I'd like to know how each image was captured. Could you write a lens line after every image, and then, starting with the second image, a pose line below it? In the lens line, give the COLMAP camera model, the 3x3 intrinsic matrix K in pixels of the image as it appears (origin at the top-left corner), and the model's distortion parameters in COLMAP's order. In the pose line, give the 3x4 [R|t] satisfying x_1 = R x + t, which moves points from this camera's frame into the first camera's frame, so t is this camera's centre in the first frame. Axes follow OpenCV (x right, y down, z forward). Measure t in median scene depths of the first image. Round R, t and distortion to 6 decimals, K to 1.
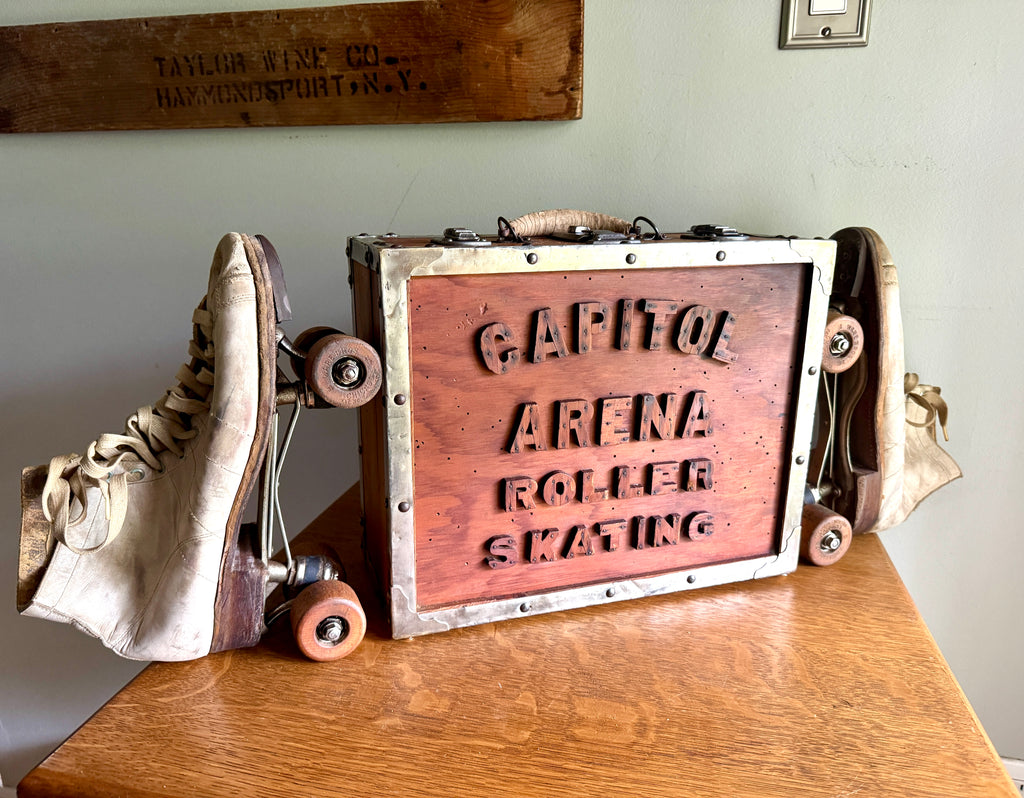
lens RADIAL K [[760.4, 0, 504.0], [0, 760.4, 402.6], [0, 0, 1]] dist [-0.004626, -0.006500]
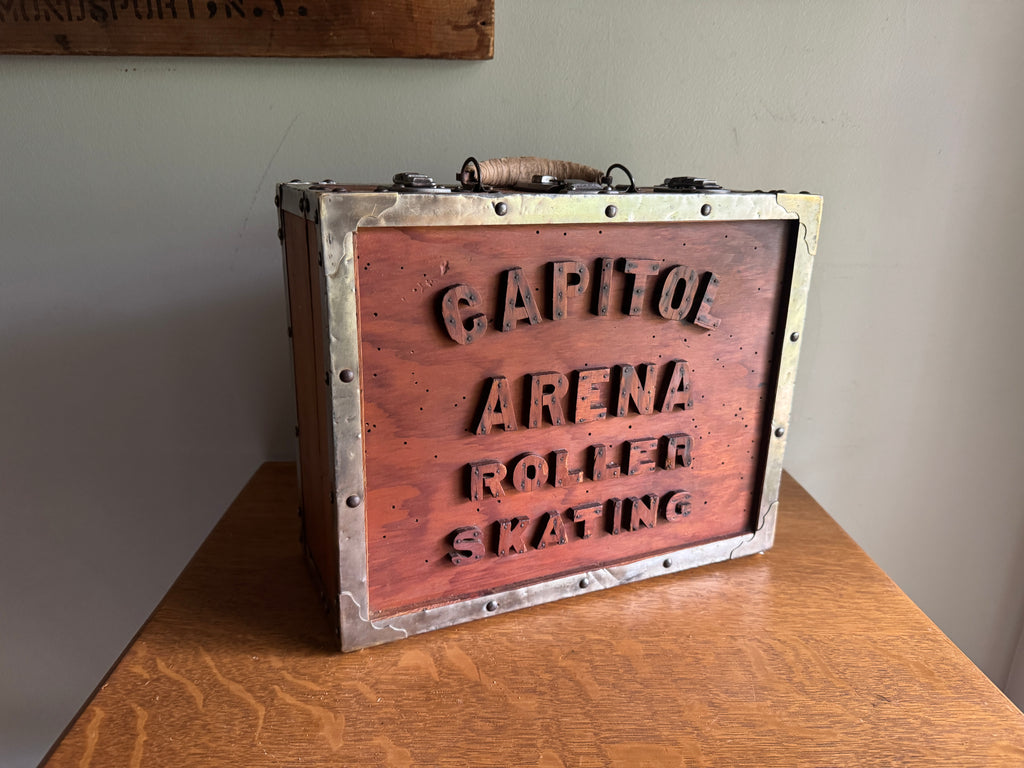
lens RADIAL K [[741.3, 0, 508.8], [0, 741.3, 386.3], [0, 0, 1]] dist [-0.022047, 0.010444]
pose [[0.966940, -0.061625, 0.247446, -0.159610], [0.055802, 0.997976, 0.030484, -0.028716], [-0.248824, -0.015668, 0.968422, 0.224969]]
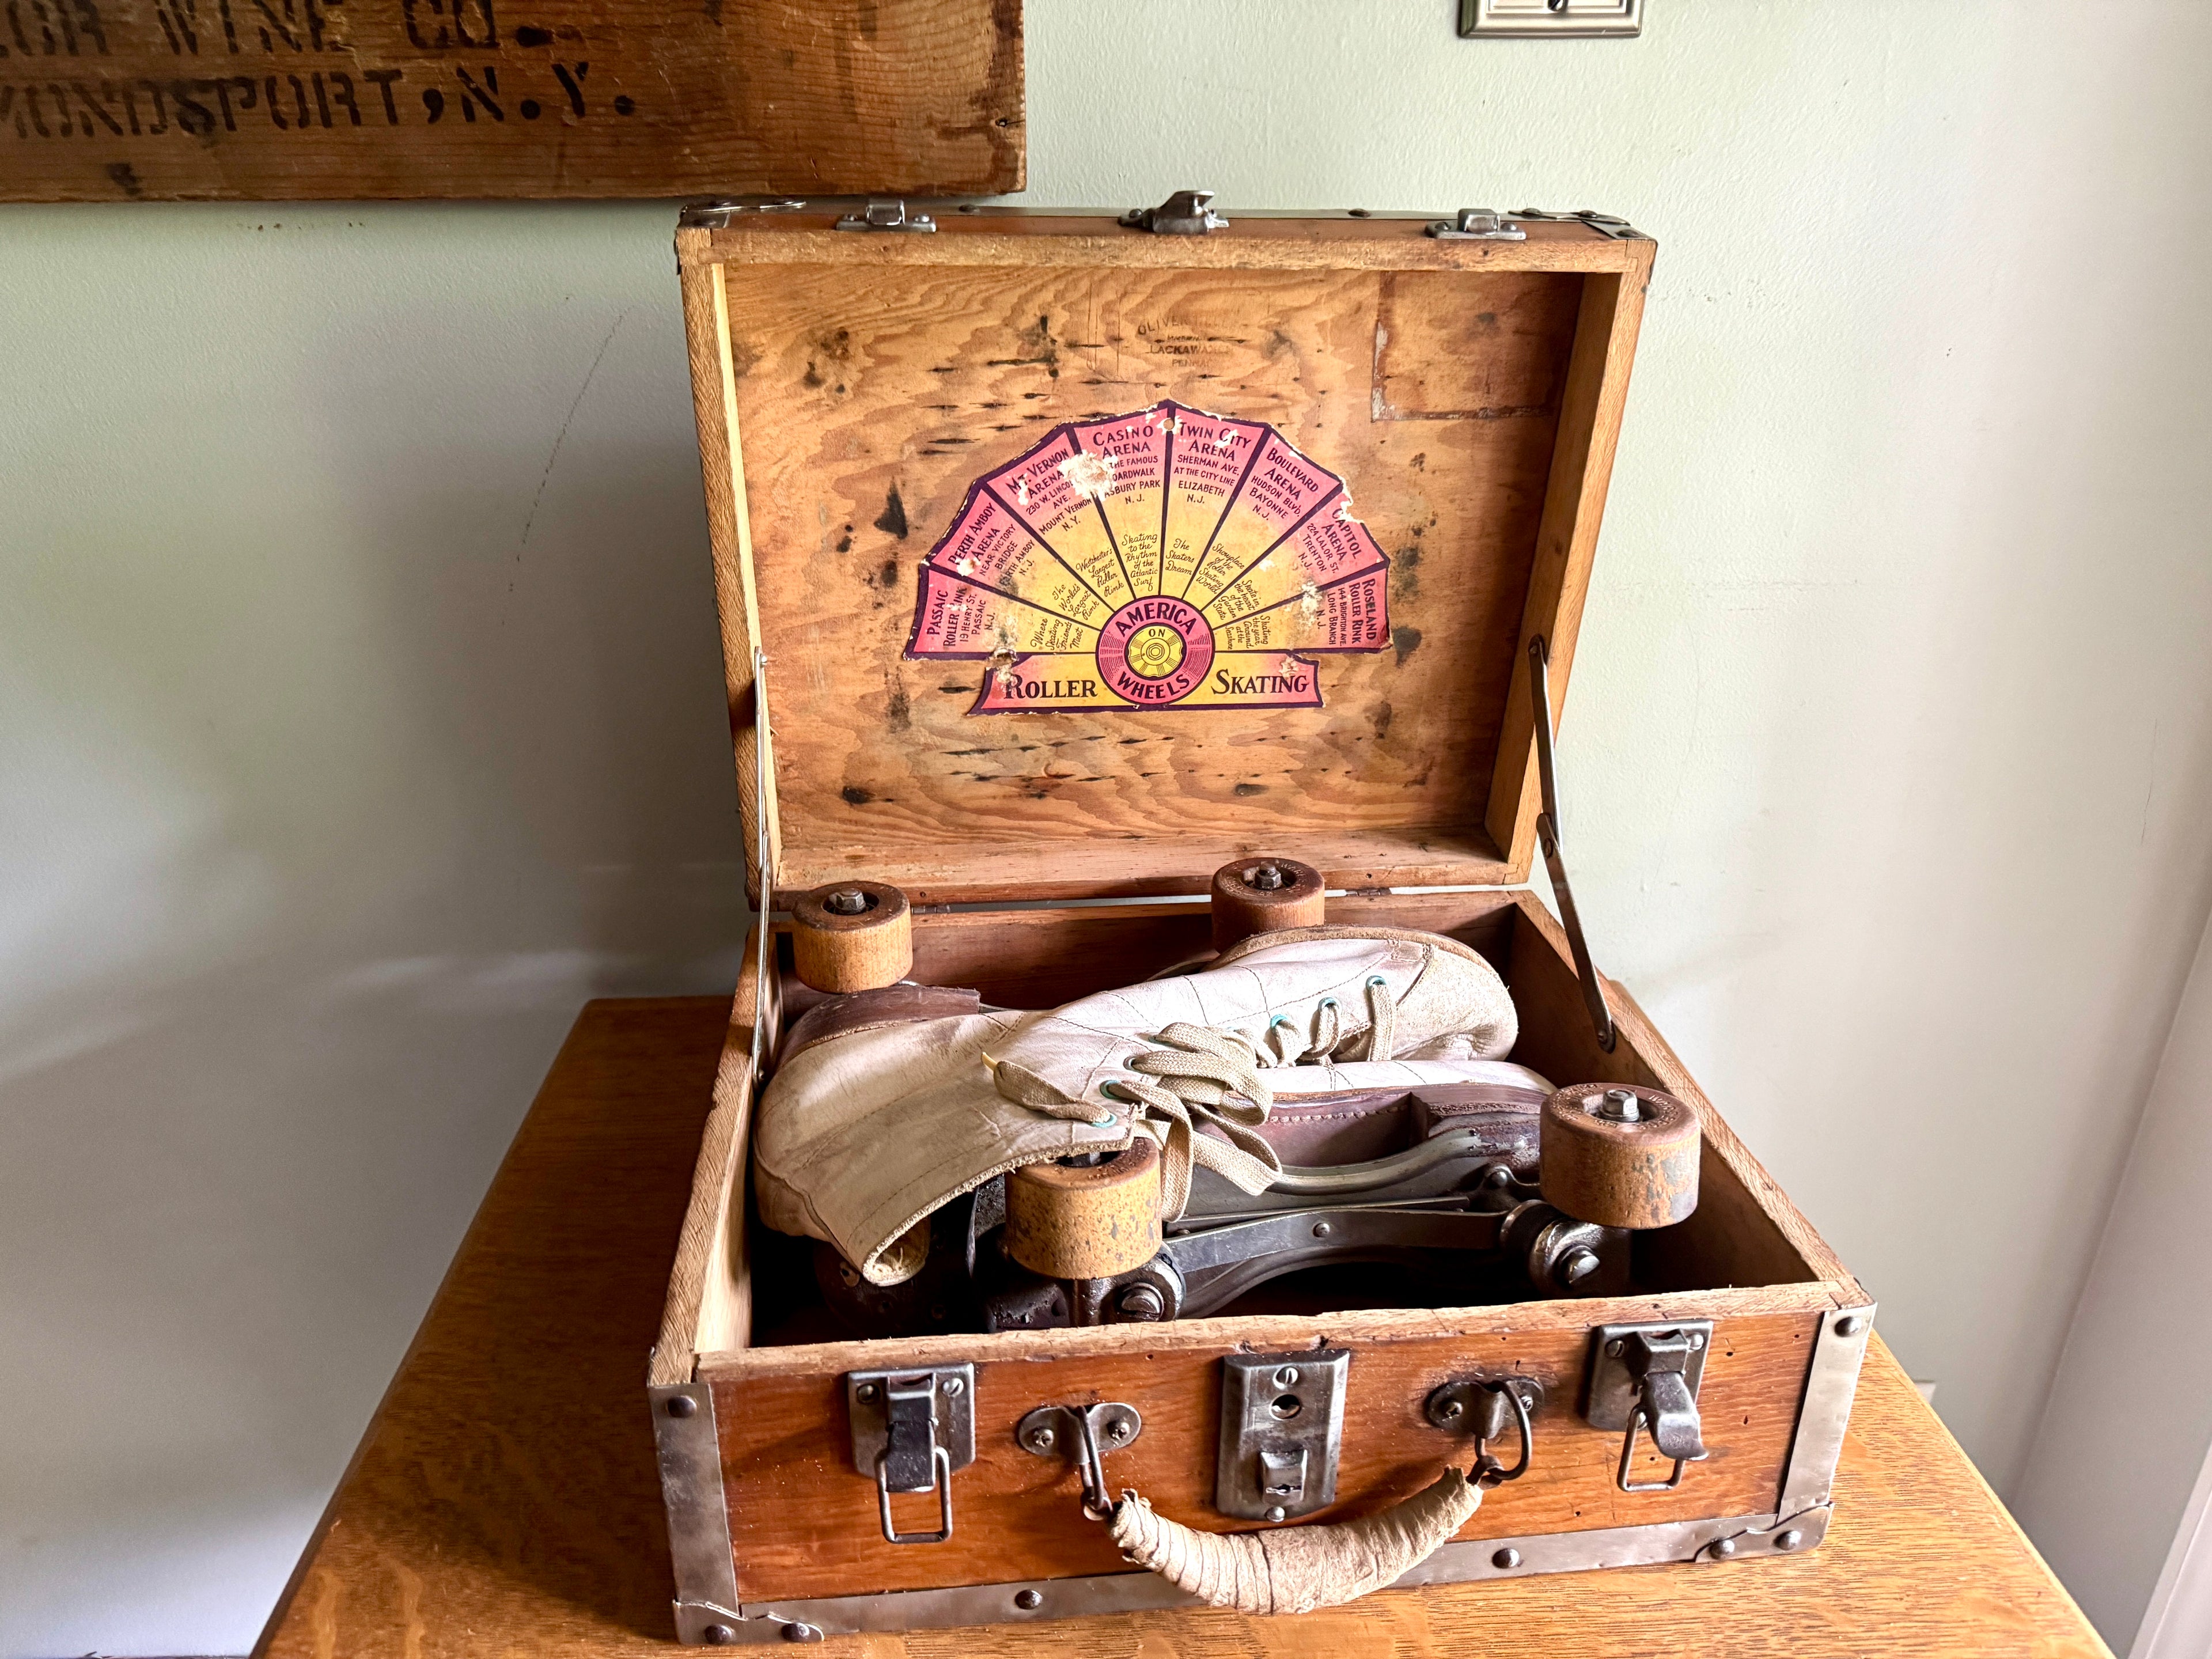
lens RADIAL K [[1585.6, 0, 1101.7], [0, 1585.6, 823.9], [0, 0, 1]] dist [-0.004451, -0.001814]
pose [[0.962610, -0.108324, 0.248292, -0.158611], [0.076269, 0.987866, 0.135294, -0.196153], [-0.259935, -0.111299, 0.959191, 0.141904]]
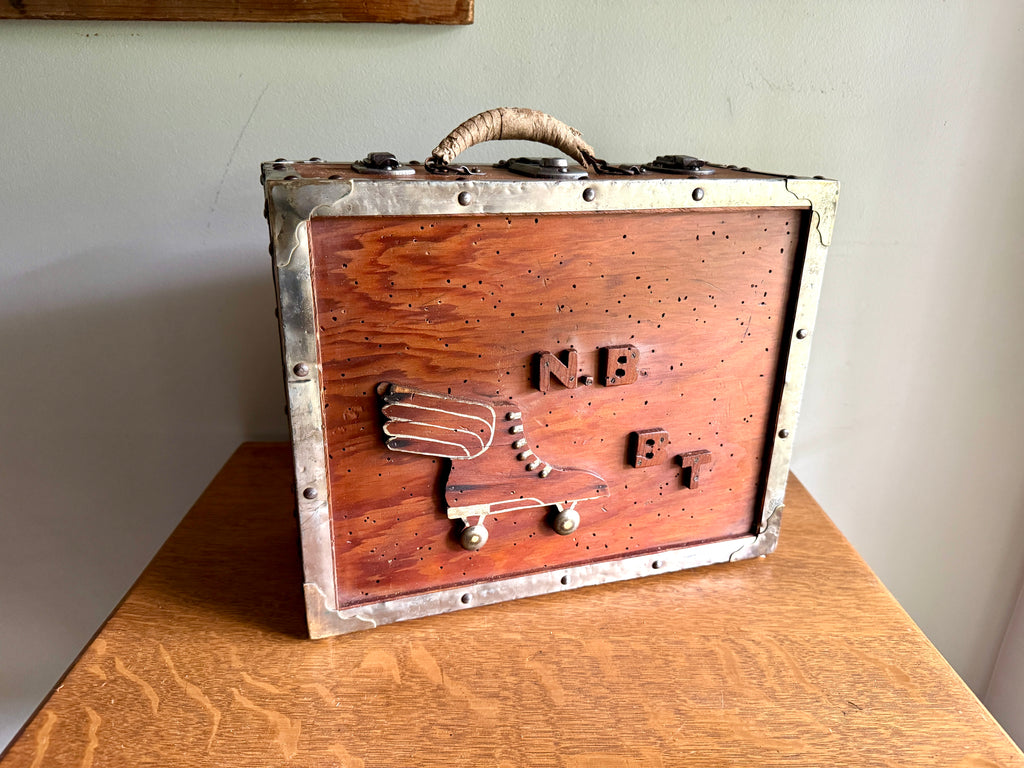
lens RADIAL K [[741.9, 0, 514.5], [0, 741.9, 383.6], [0, 0, 1]] dist [-0.019411, 0.006467]
pose [[0.968898, -0.070450, 0.237222, -0.102086], [0.051207, 0.994949, 0.086335, -0.068245], [-0.242106, -0.071502, 0.967611, 0.247480]]
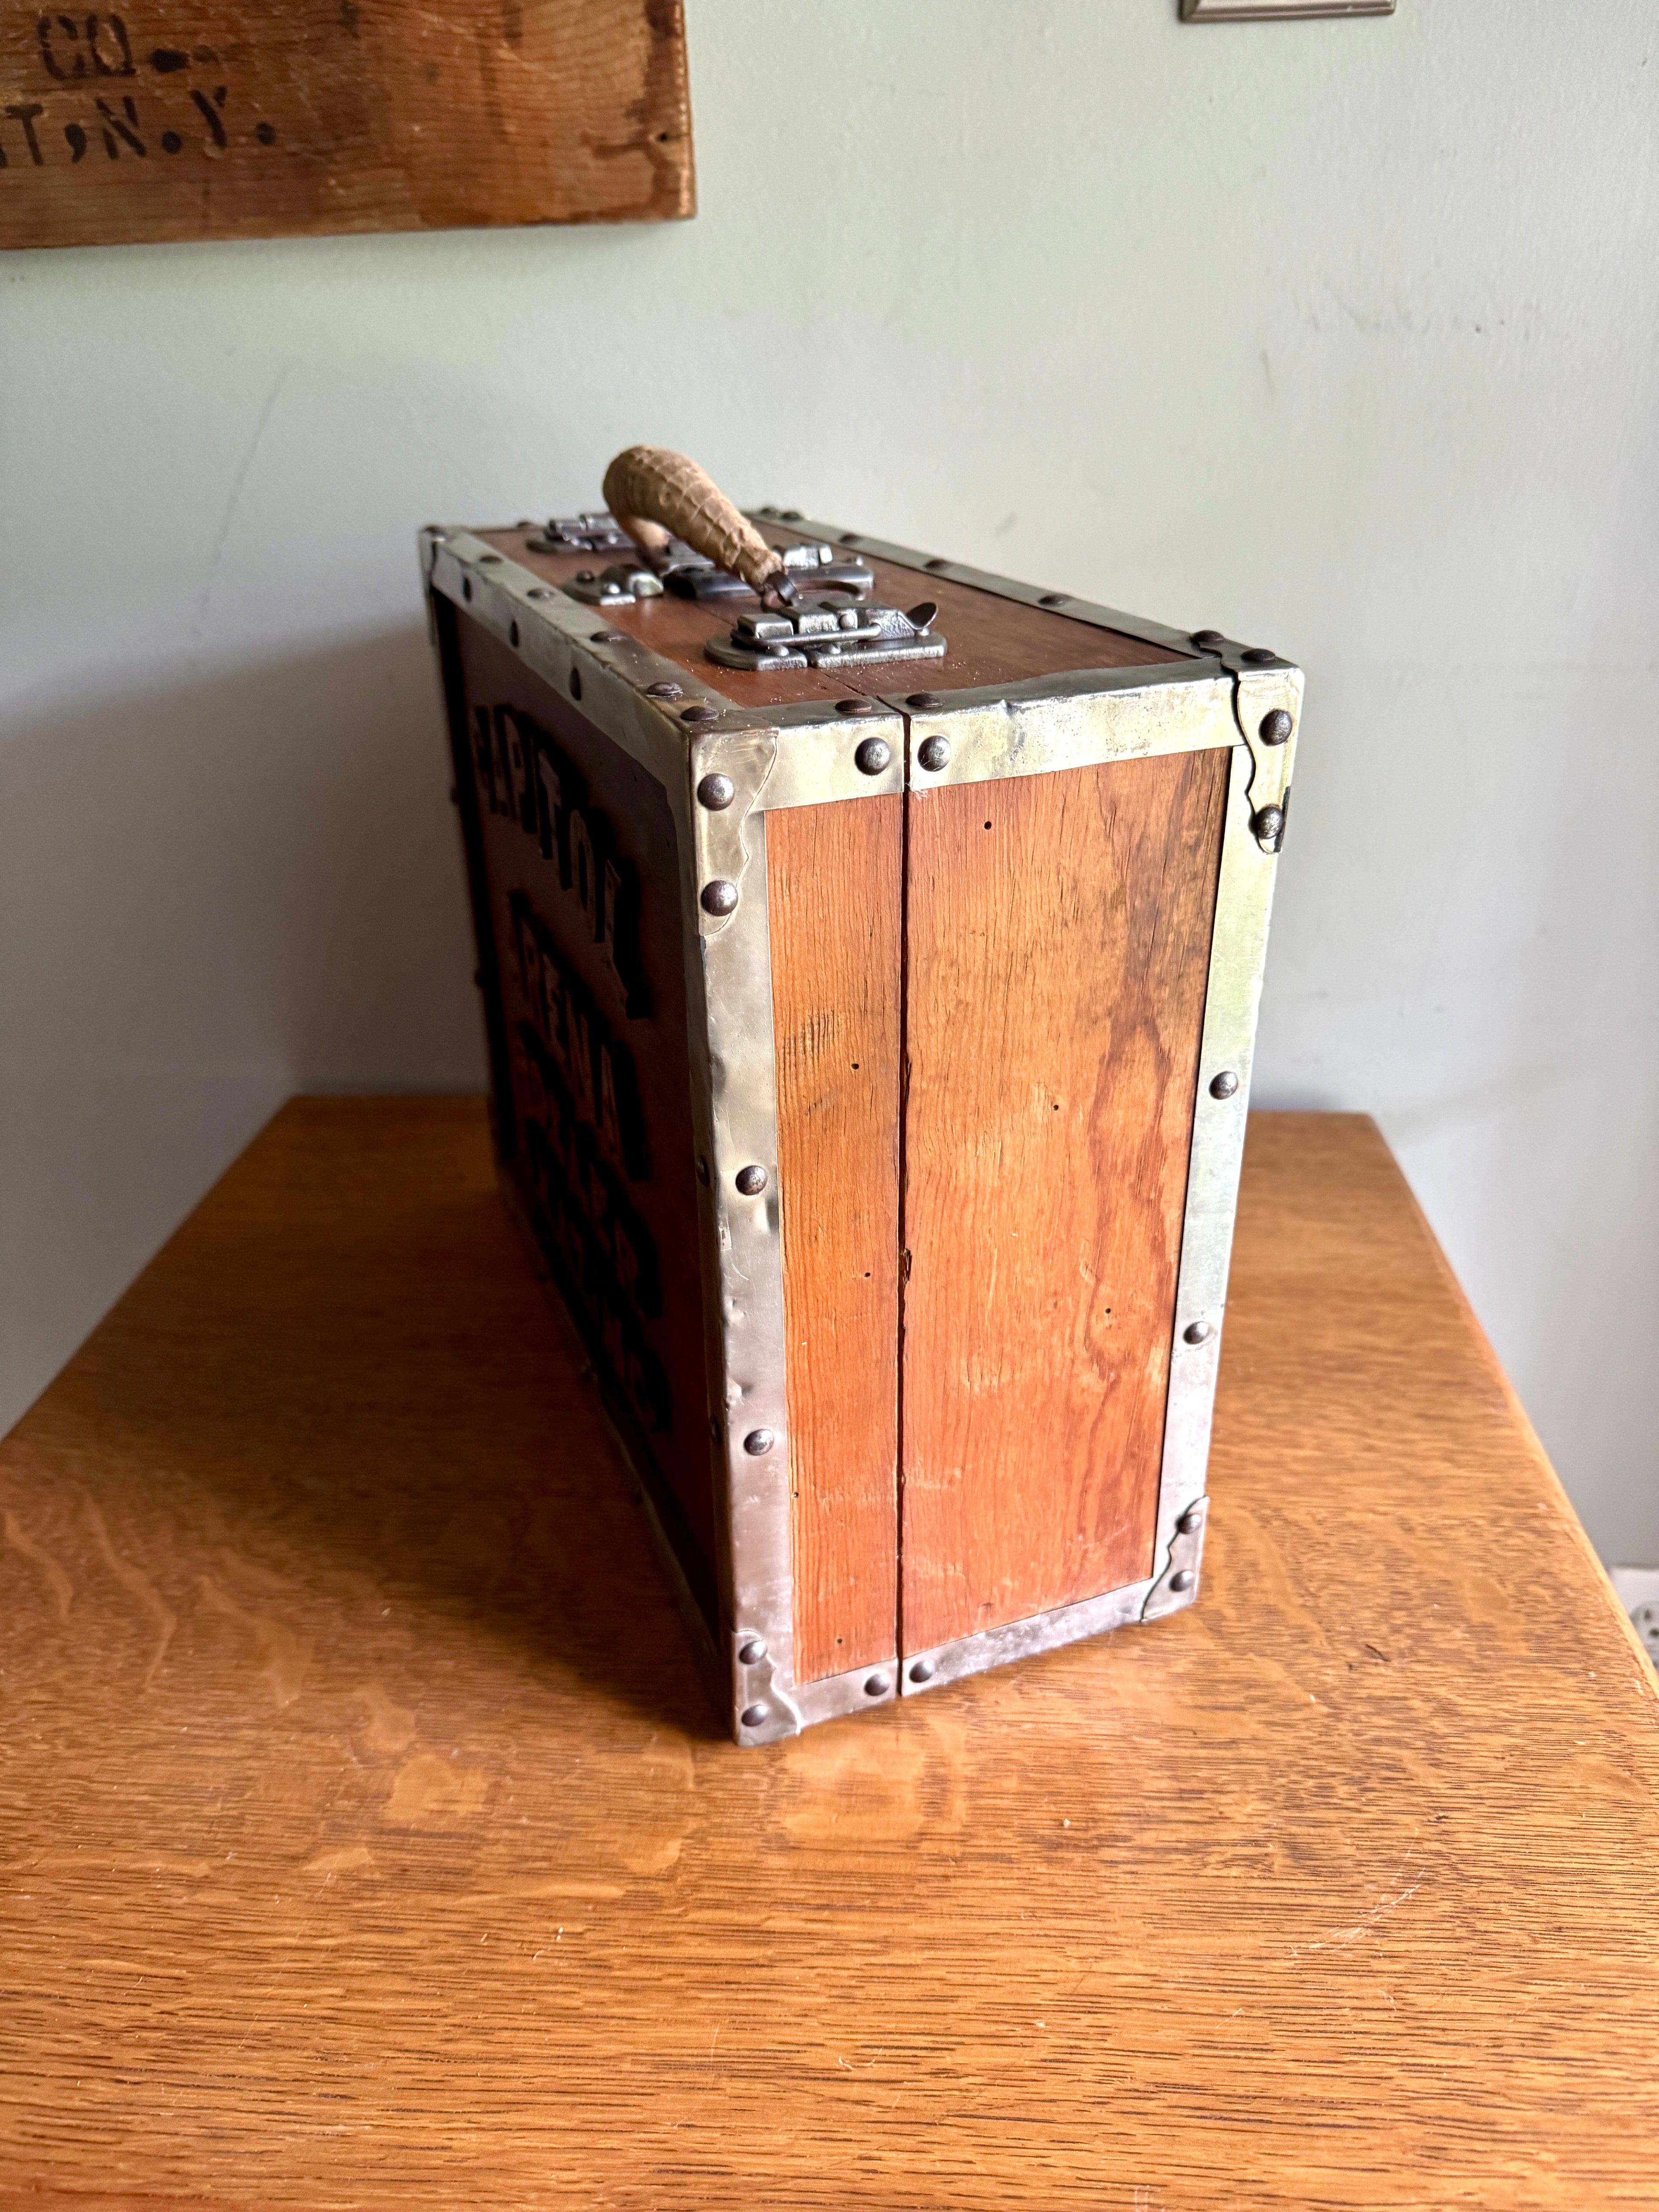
lens RADIAL K [[1599.2, 0, 827.0], [0, 1599.2, 1109.4], [0, 0, 1]] dist [-0.012008, -0.003506]
pose [[0.987801, -0.093270, 0.124696, 0.034257], [0.067670, 0.978326, 0.195704, -0.114092], [-0.140246, -0.184878, 0.972703, 0.157115]]
